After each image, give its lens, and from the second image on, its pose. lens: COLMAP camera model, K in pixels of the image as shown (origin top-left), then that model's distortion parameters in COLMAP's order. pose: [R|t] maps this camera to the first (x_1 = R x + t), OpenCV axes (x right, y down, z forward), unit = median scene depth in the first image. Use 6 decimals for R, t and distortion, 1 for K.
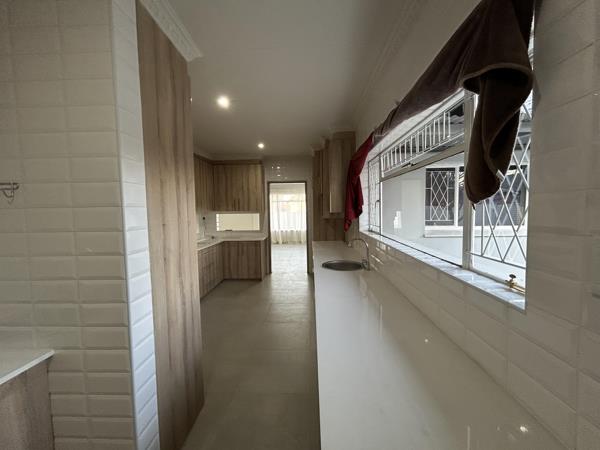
lens RADIAL K [[238.8, 0, 306.0], [0, 238.8, 228.5], [0, 0, 1]] dist [-0.000568, 0.000886]
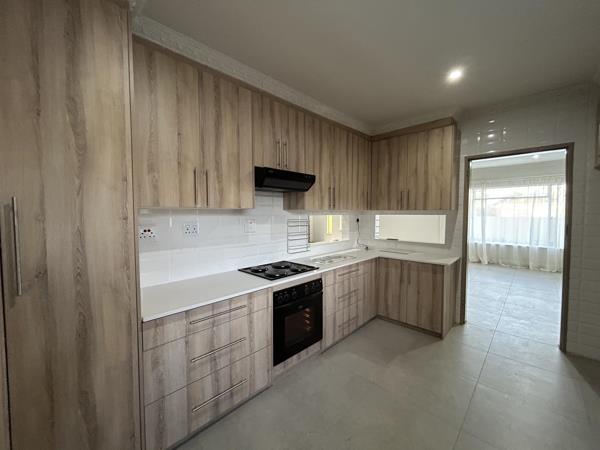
lens RADIAL K [[238.8, 0, 302.4], [0, 238.8, 223.7], [0, 0, 1]] dist [-0.000568, 0.000886]
pose [[0.728639, 0.044039, -0.683481, -0.057602], [-0.065856, 0.997812, -0.005916, -0.016700], [0.681725, 0.049322, 0.729945, 0.367980]]
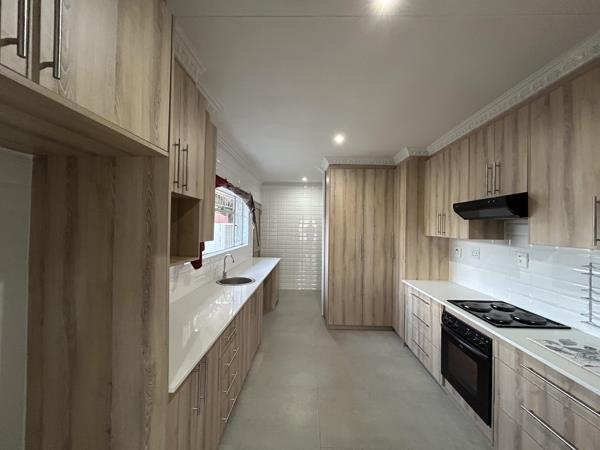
lens RADIAL K [[248.1, 0, 300.6], [0, 248.1, 224.4], [0, 0, 1]] dist [0.003342, -0.000024]
pose [[-0.999984, 0.001262, 0.005545, -0.081339], [0.001681, 0.997099, 0.076102, -0.105733], [-0.005433, 0.076111, -0.997085, 1.095649]]
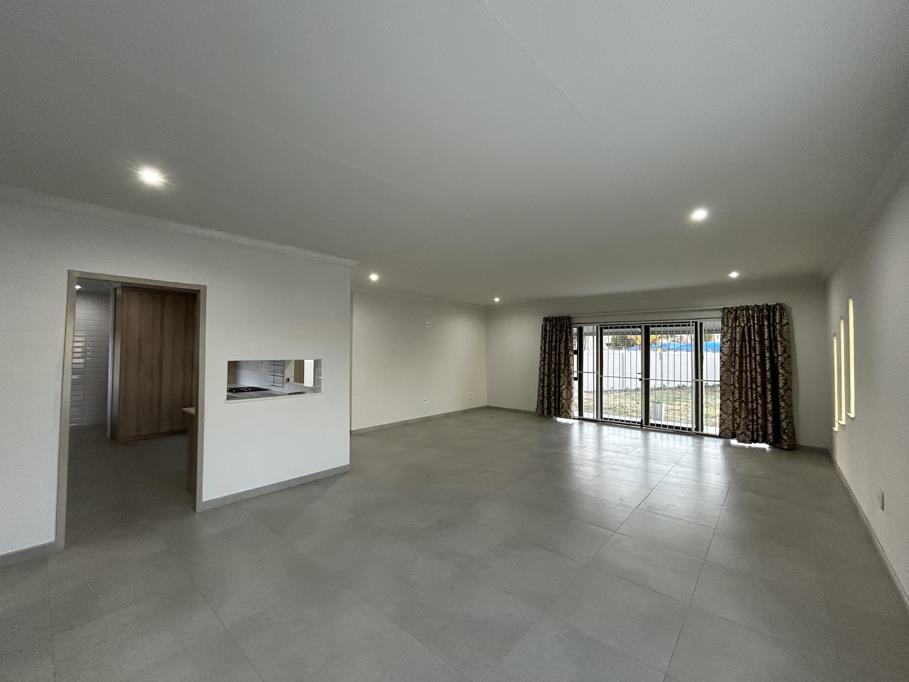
lens RADIAL K [[361.8, 0, 453.8], [0, 361.8, 340.5], [0, 0, 1]] dist [-0.000568, 0.000886]
pose [[-0.631348, -0.009071, -0.775447, 0.066667], [-0.059548, 0.997546, 0.036813, -0.164916], [0.773210, 0.069418, -0.630339, 1.926185]]
